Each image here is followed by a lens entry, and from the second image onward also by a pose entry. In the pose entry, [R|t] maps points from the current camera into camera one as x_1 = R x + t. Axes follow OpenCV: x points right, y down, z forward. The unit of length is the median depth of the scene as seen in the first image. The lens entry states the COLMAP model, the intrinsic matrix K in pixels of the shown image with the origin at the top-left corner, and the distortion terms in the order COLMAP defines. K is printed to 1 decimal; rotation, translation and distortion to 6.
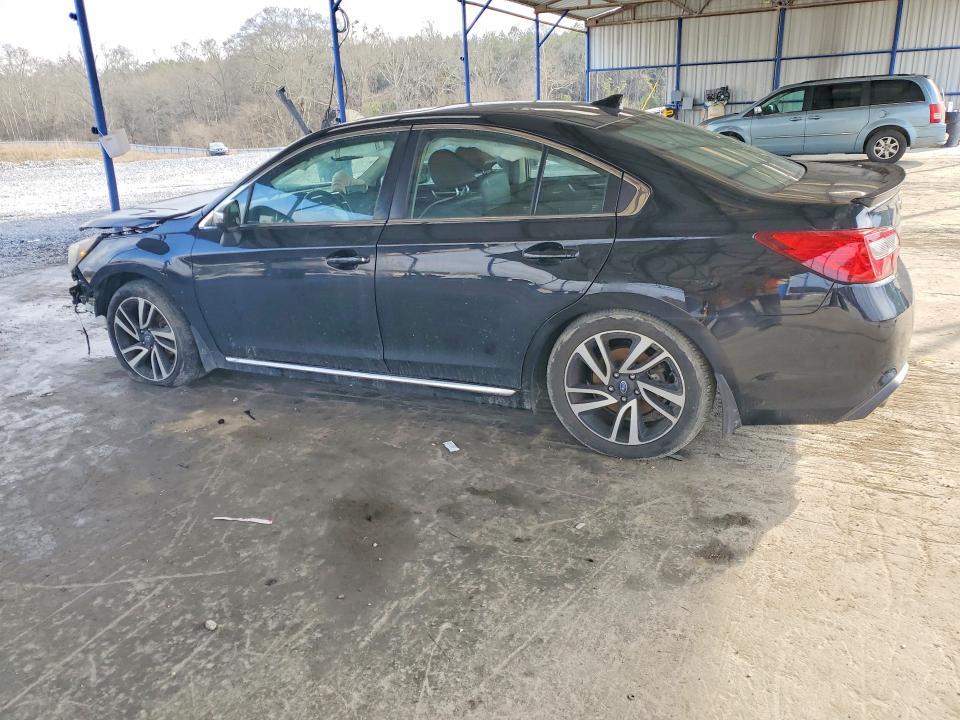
lens RADIAL K [[777.9, 0, 461.1], [0, 777.9, 367.3], [0, 0, 1]] dist [0.018336, -0.002289]
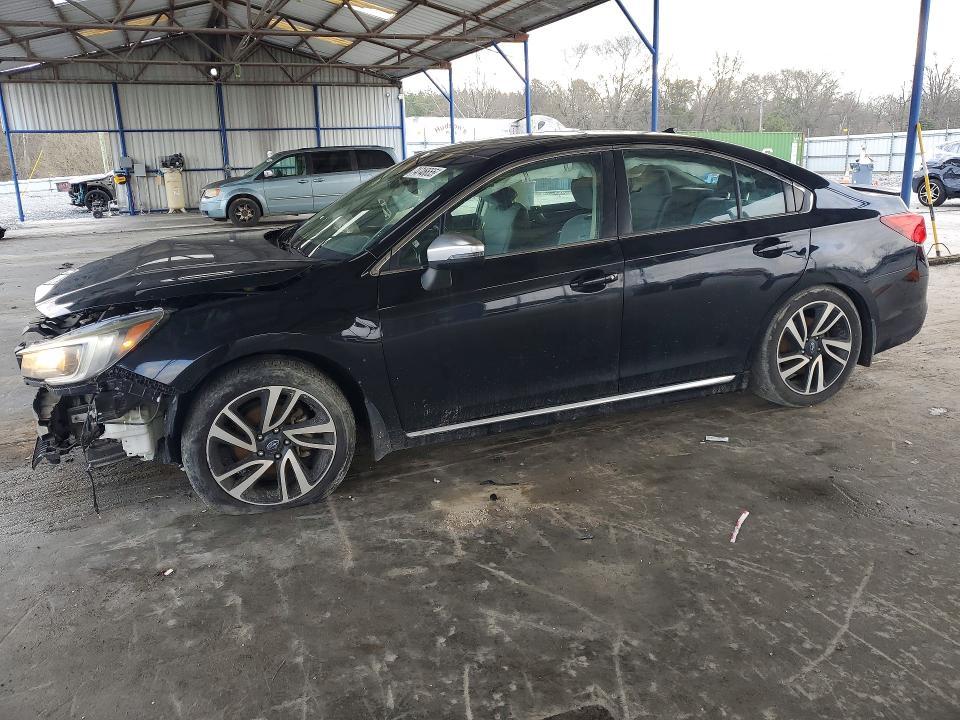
lens RADIAL K [[771.7, 0, 480.0], [0, 771.7, 360.0], [0, 0, 1]] dist [0.034307, -0.005423]
pose [[0.659921, -0.173794, 0.730959, -0.836675], [0.245345, 0.969394, 0.008984, -0.077084], [-0.710148, 0.173408, 0.682363, 0.414067]]
